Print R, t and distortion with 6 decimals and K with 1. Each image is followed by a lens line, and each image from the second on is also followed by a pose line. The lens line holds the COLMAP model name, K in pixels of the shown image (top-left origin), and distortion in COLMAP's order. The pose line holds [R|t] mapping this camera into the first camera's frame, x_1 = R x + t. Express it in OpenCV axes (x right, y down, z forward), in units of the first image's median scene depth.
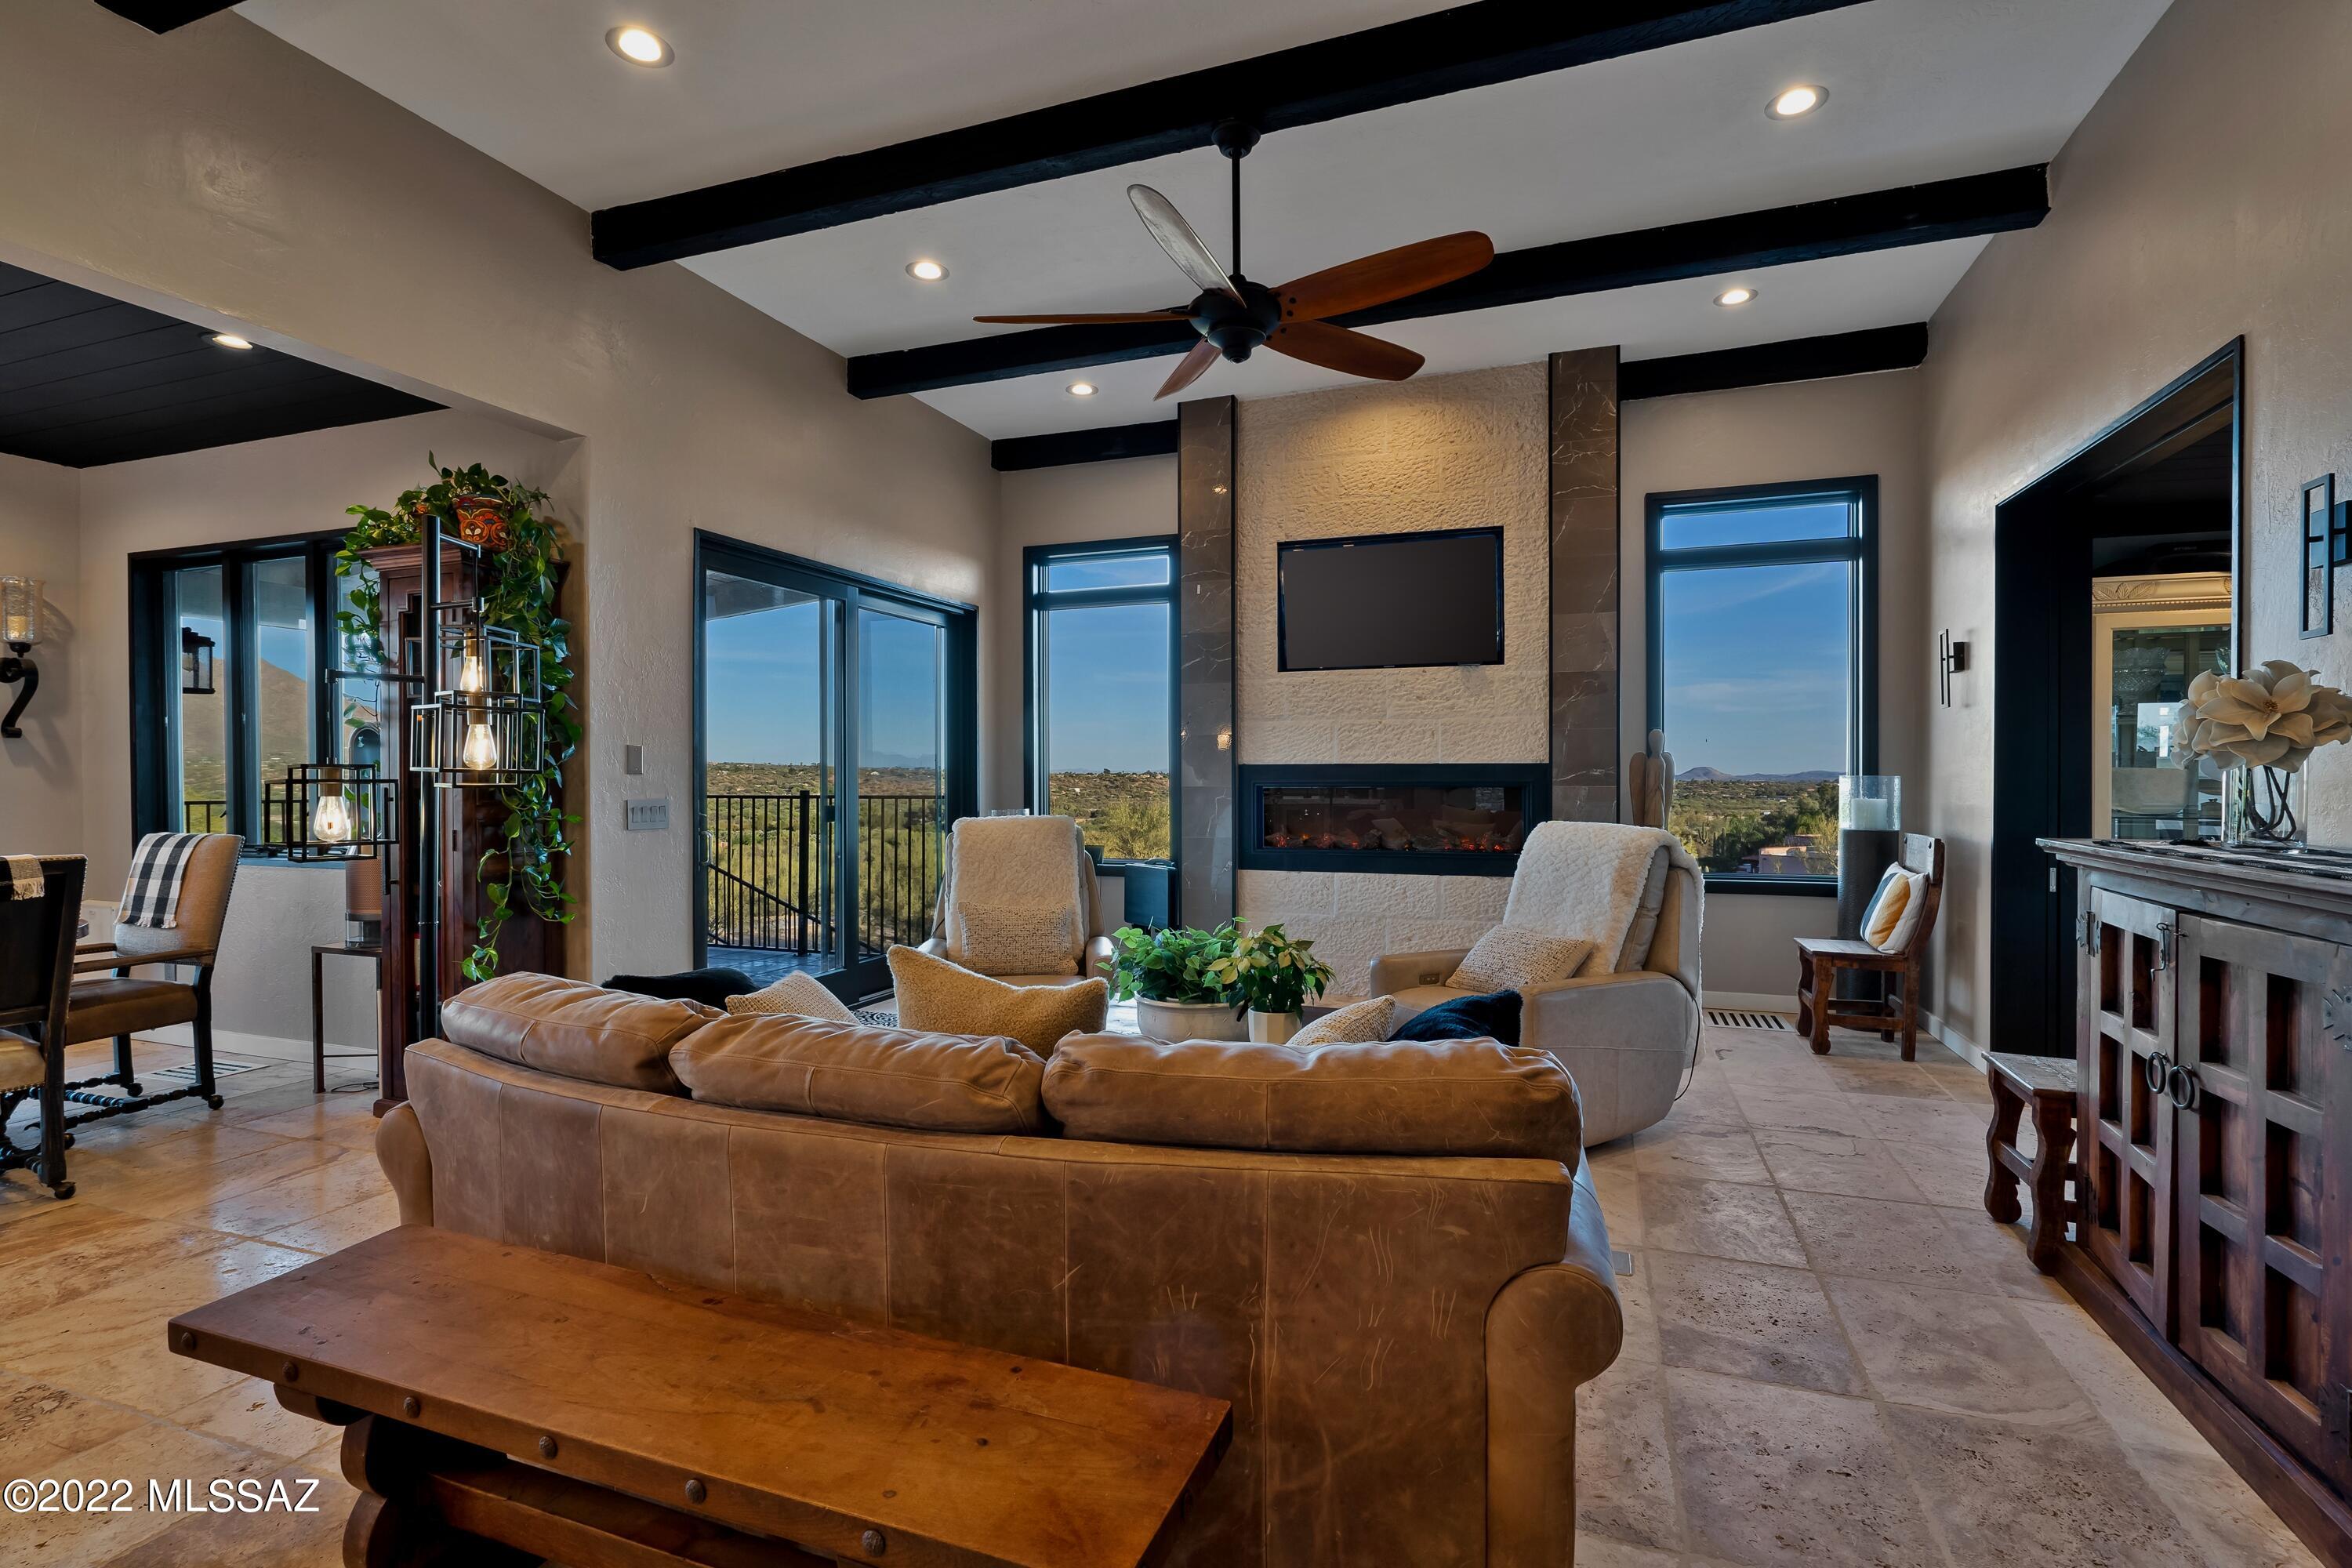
lens RADIAL K [[1112.6, 0, 1167.7], [0, 1112.6, 774.1], [0, 0, 1]] dist [-0.000770, 0.000415]
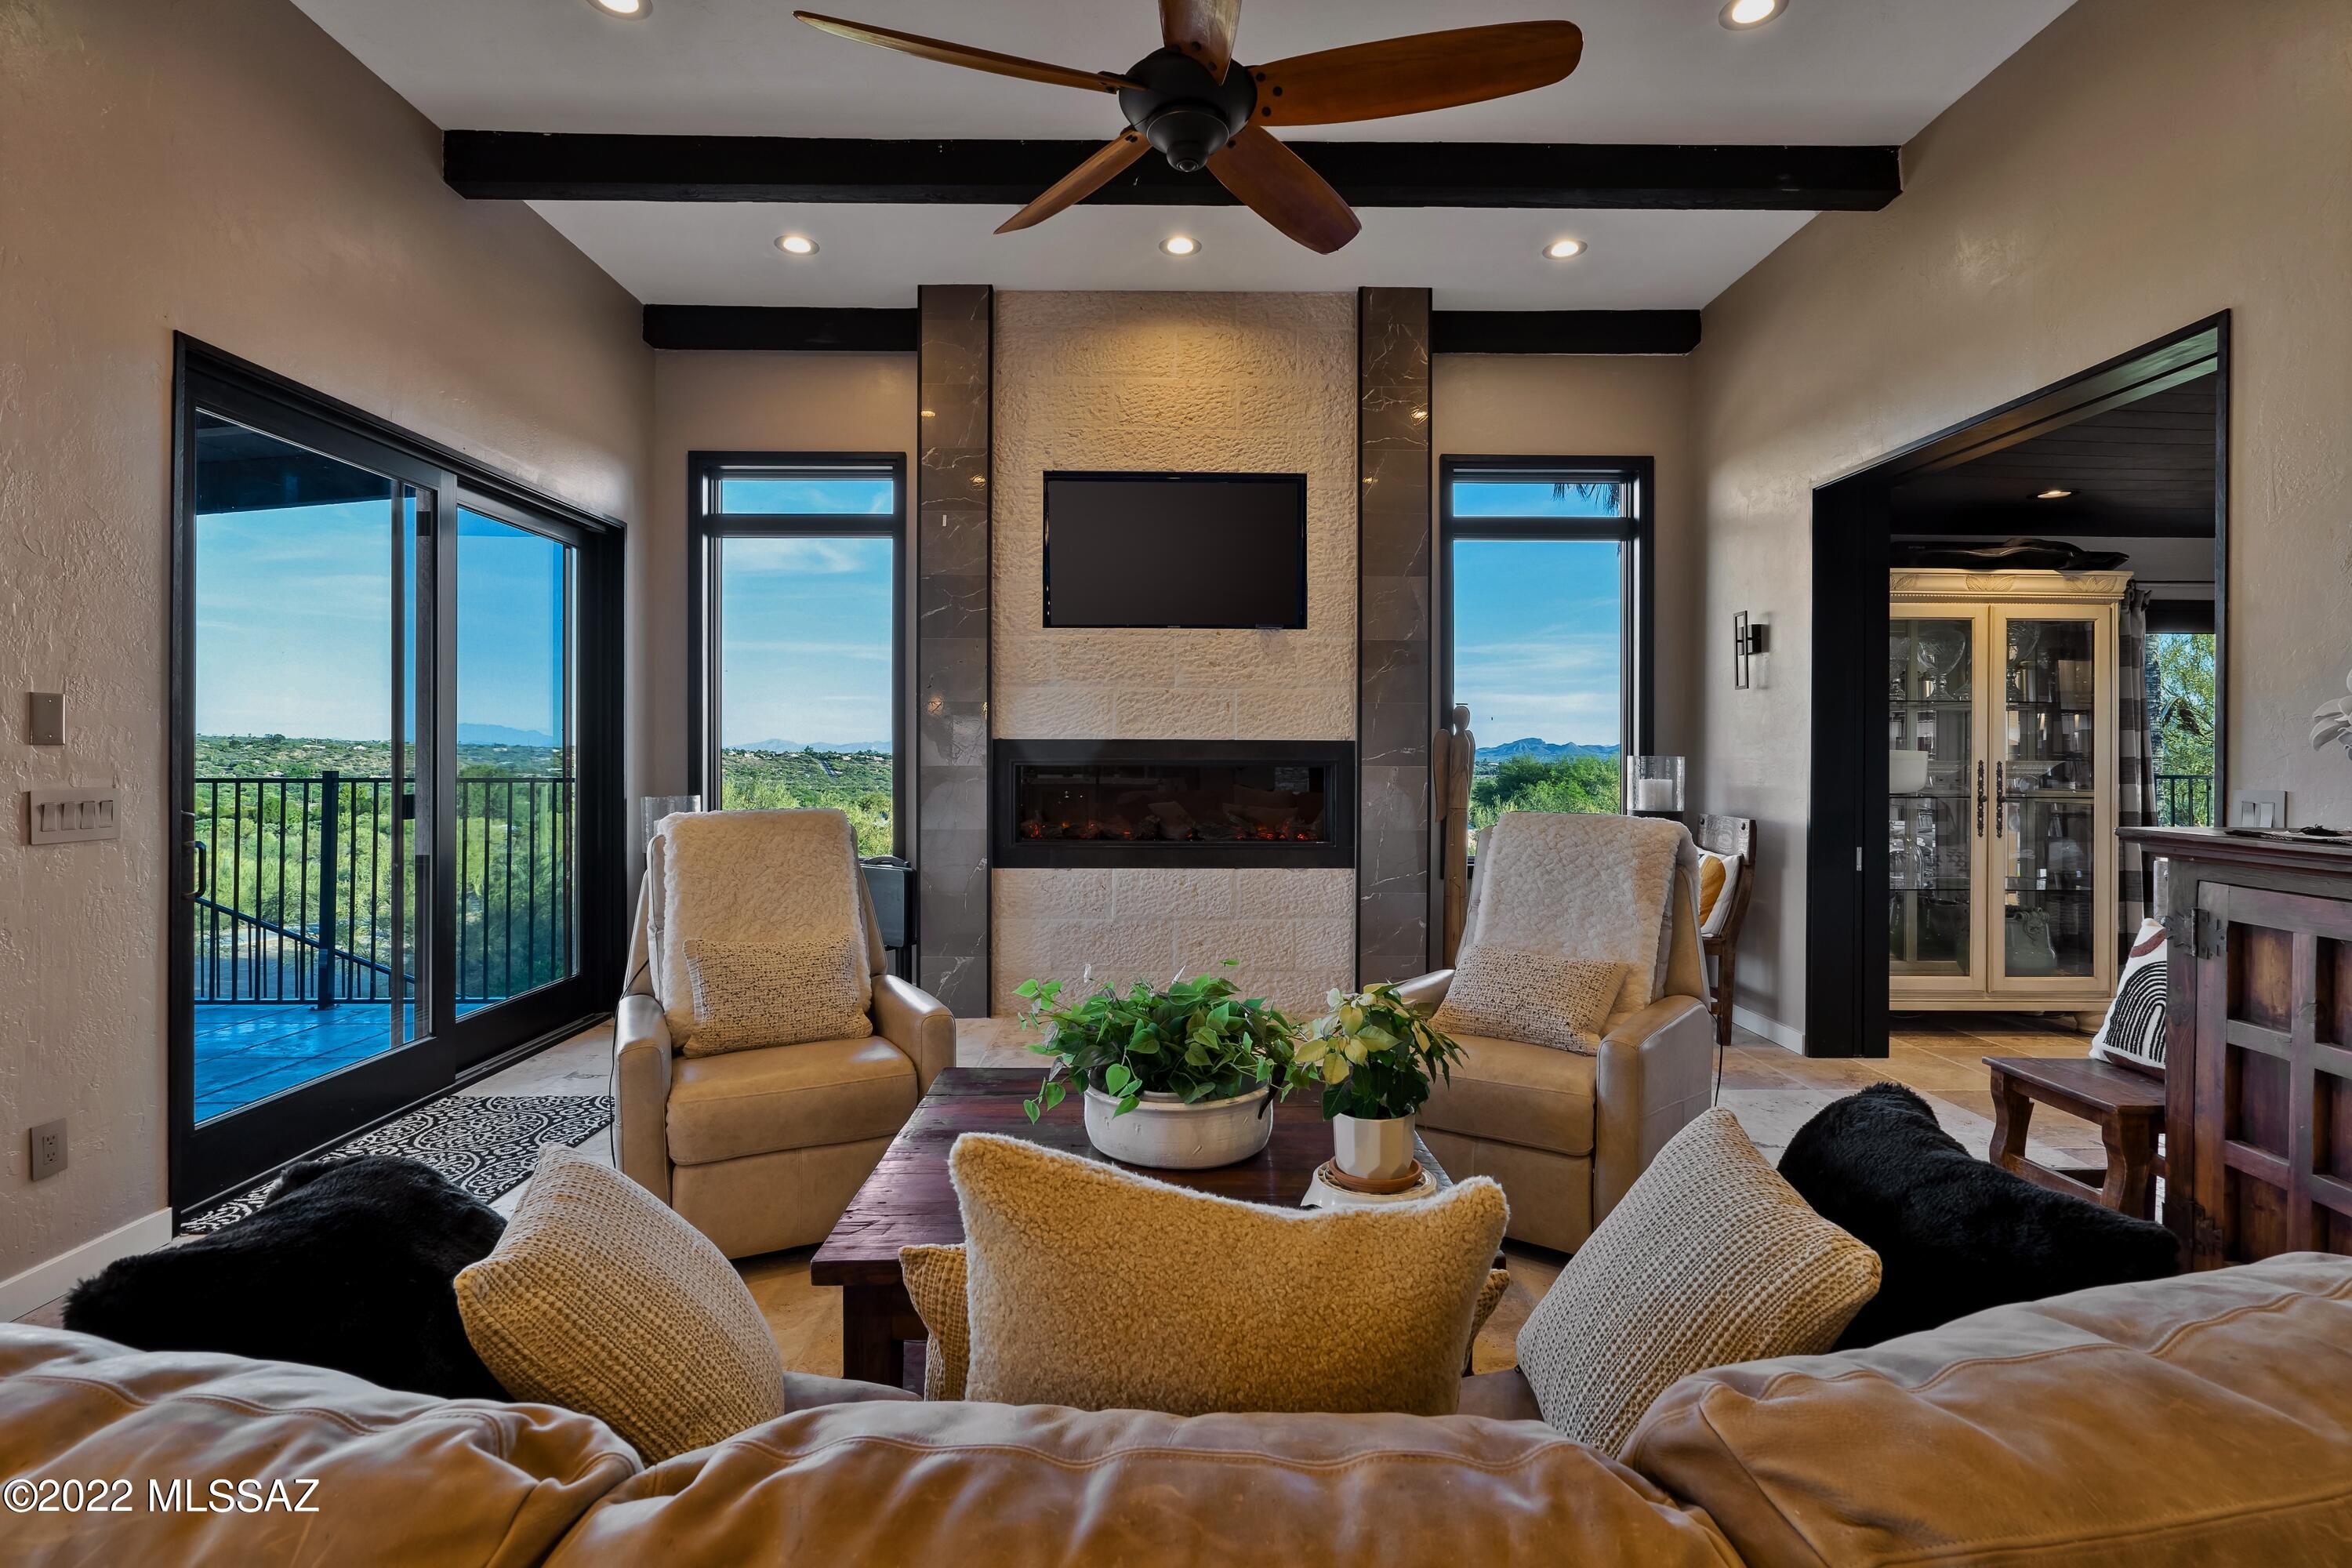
lens RADIAL K [[1111.3, 0, 1179.3], [0, 1111.3, 754.8], [0, 0, 1]] dist [-0.002334, 0.000441]
pose [[0.929217, 0.004385, 0.369508, -0.119990], [-0.005206, 0.999986, 0.001224, 0.001279], [-0.369497, -0.003061, 0.929227, 0.208286]]
